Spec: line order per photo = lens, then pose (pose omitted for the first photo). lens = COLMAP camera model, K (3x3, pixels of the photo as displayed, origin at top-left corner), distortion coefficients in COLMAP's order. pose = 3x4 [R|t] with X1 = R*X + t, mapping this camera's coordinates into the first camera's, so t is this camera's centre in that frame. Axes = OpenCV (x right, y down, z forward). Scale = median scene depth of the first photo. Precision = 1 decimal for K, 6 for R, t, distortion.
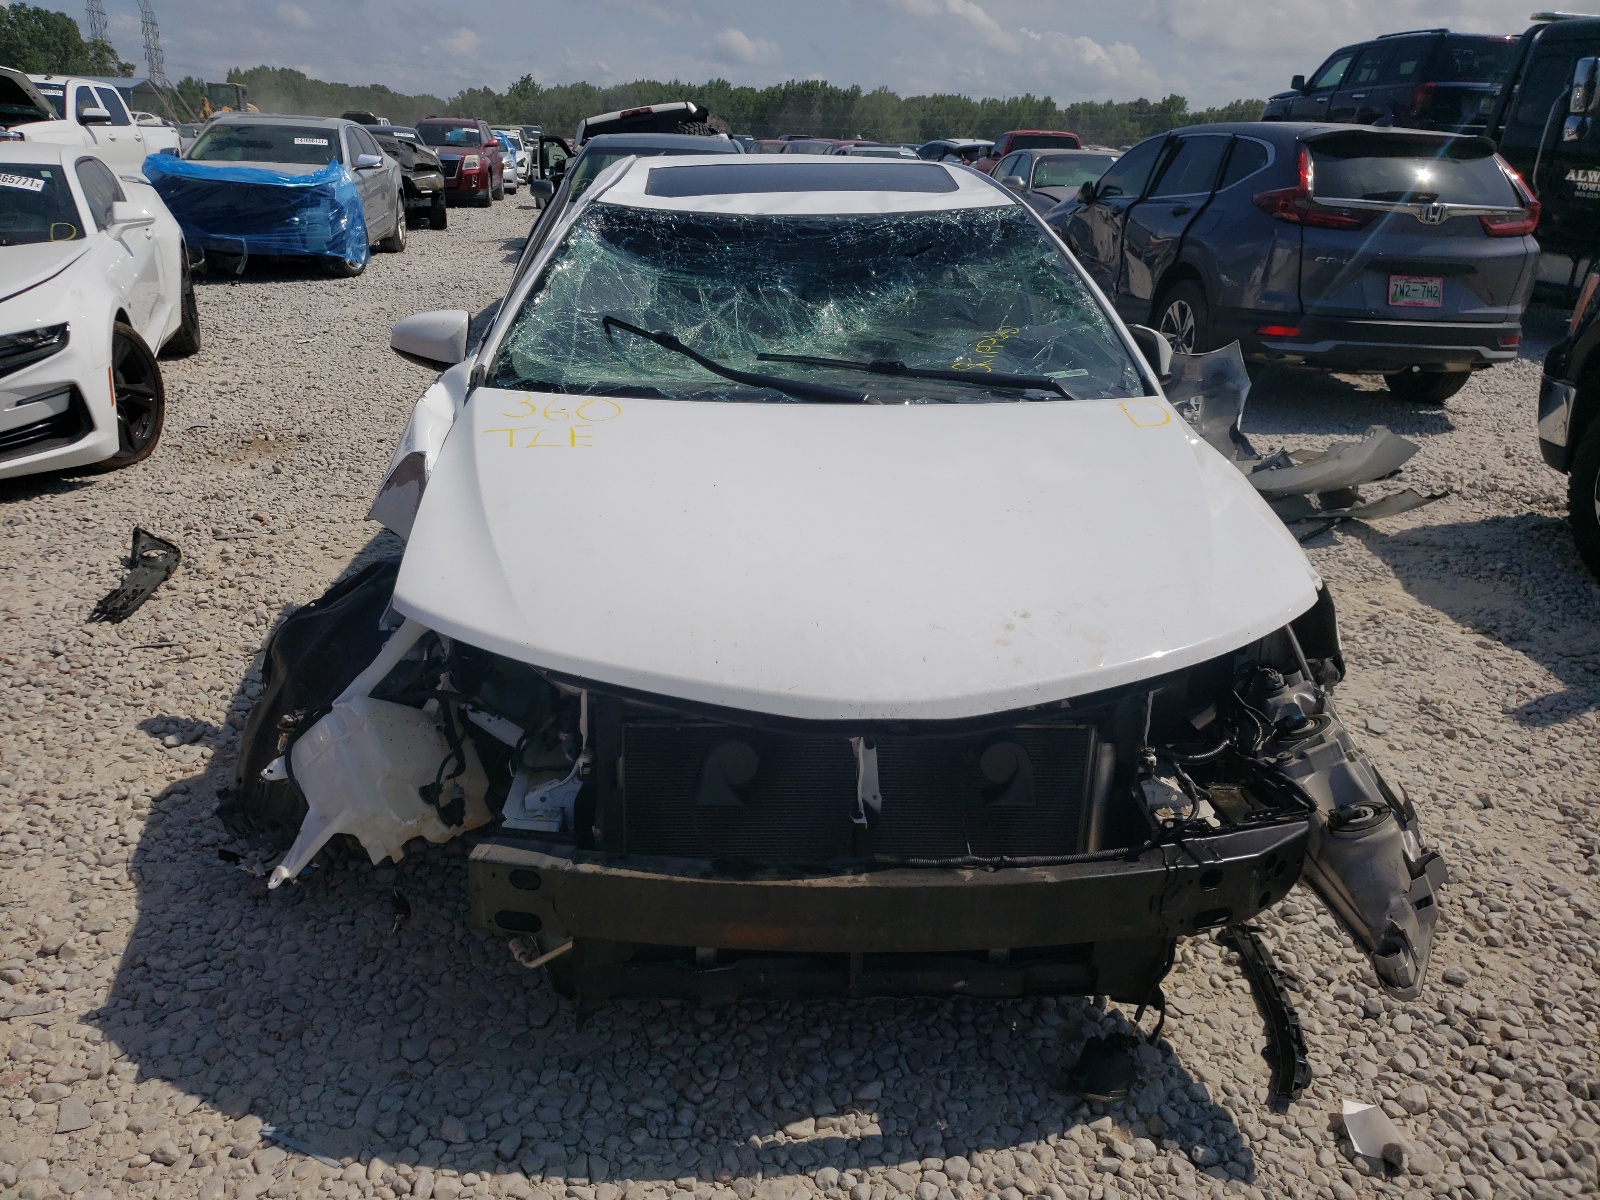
lens RADIAL K [[1218.3, 0, 800.0], [0, 1218.3, 600.0], [0, 0, 1]] dist [0.001076, 0.010202]
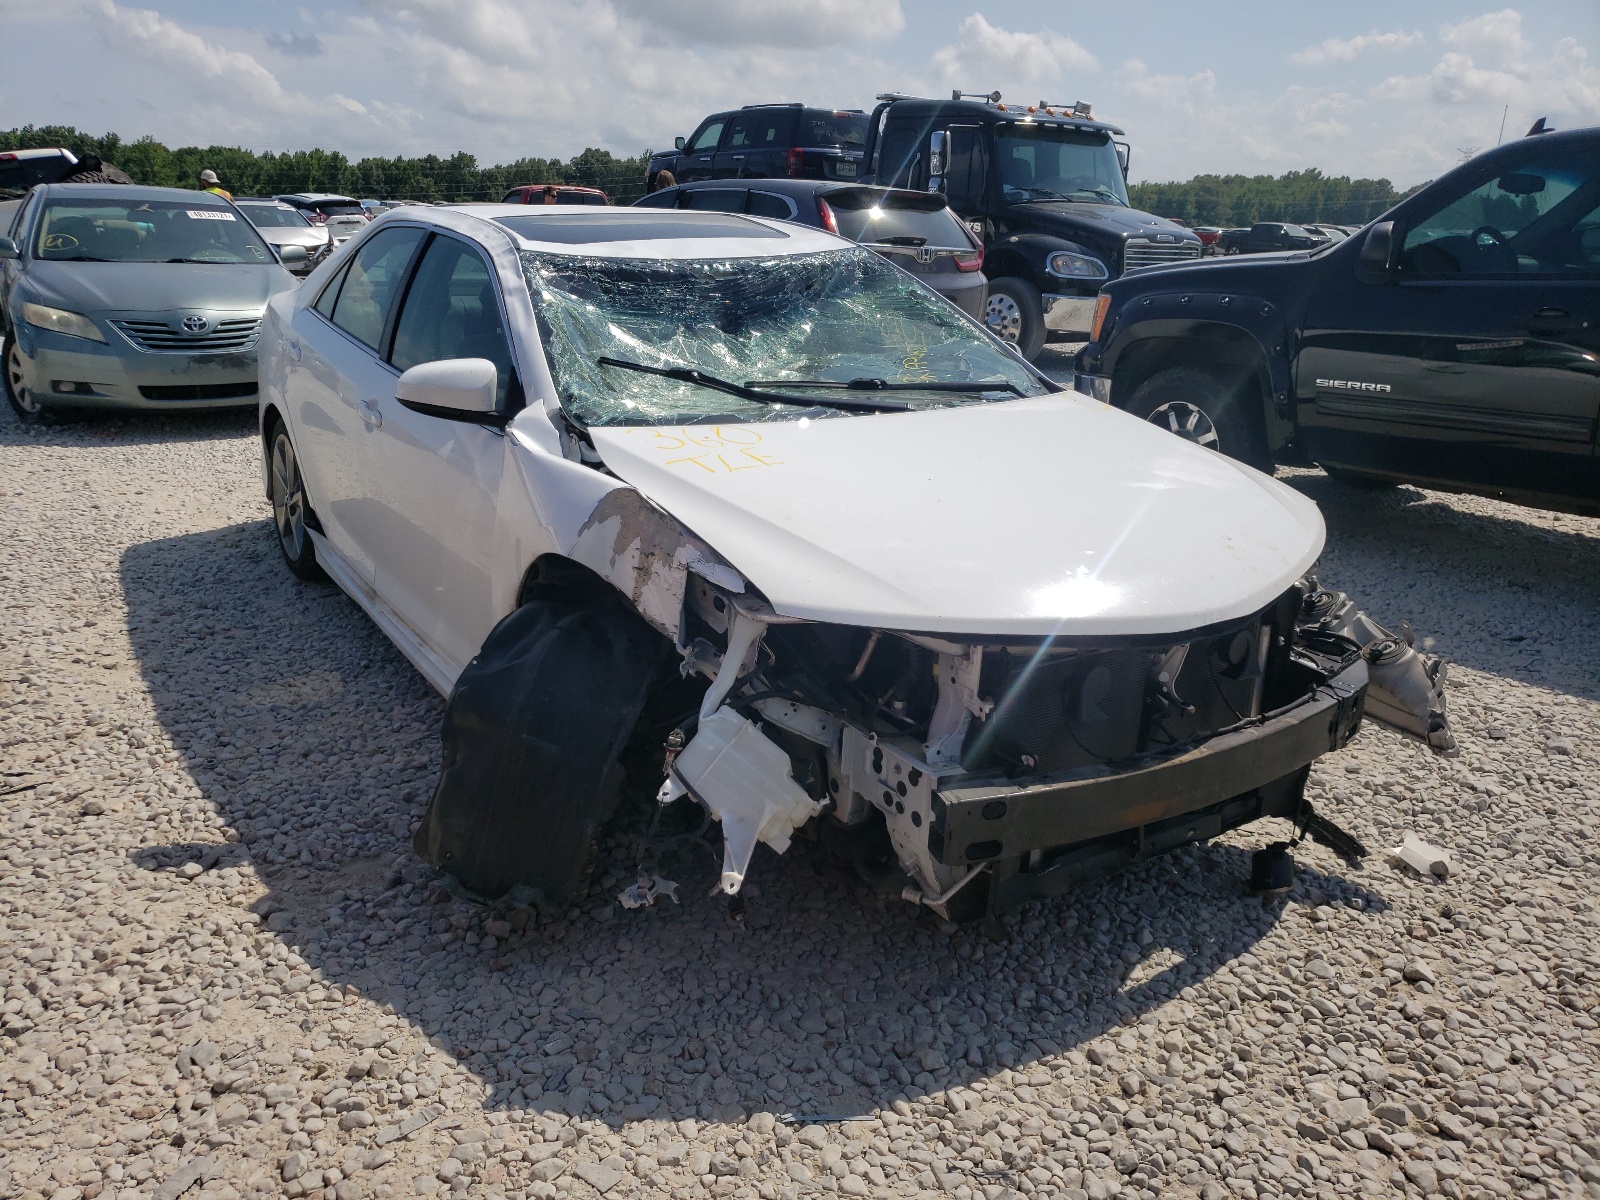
lens RADIAL K [[1218.3, 0, 800.0], [0, 1218.3, 600.0], [0, 0, 1]] dist [0.001076, 0.010202]
pose [[0.868952, -0.152841, 0.470703, -0.318014], [0.171509, 0.985177, 0.003277, -0.001916], [-0.464227, 0.077882, 0.882286, 0.012159]]
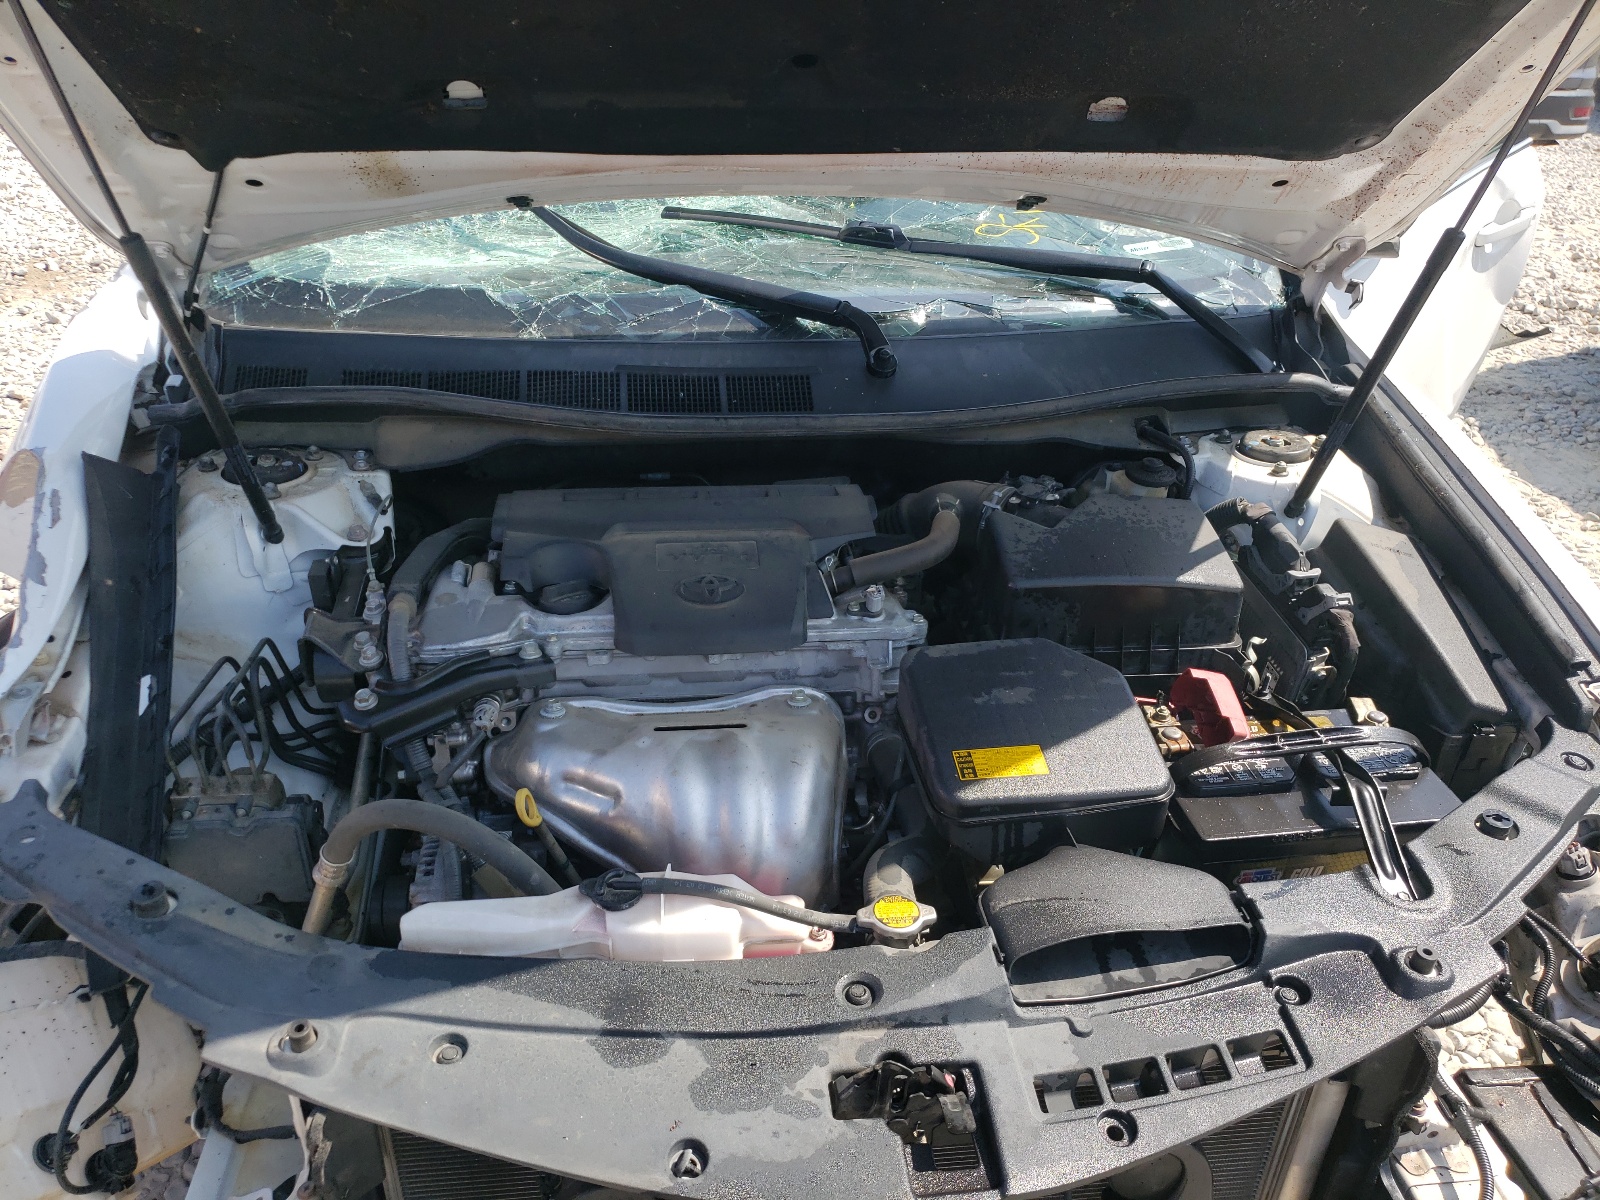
lens RADIAL K [[1218.3, 0, 800.0], [0, 1218.3, 600.0], [0, 0, 1]] dist [0.001076, 0.010202]
pose [[0.998816, -0.024912, 0.041795, 0.002452], [0.016704, 0.982342, 0.186344, -0.069216], [-0.045699, -0.185426, 0.981595, 0.197999]]
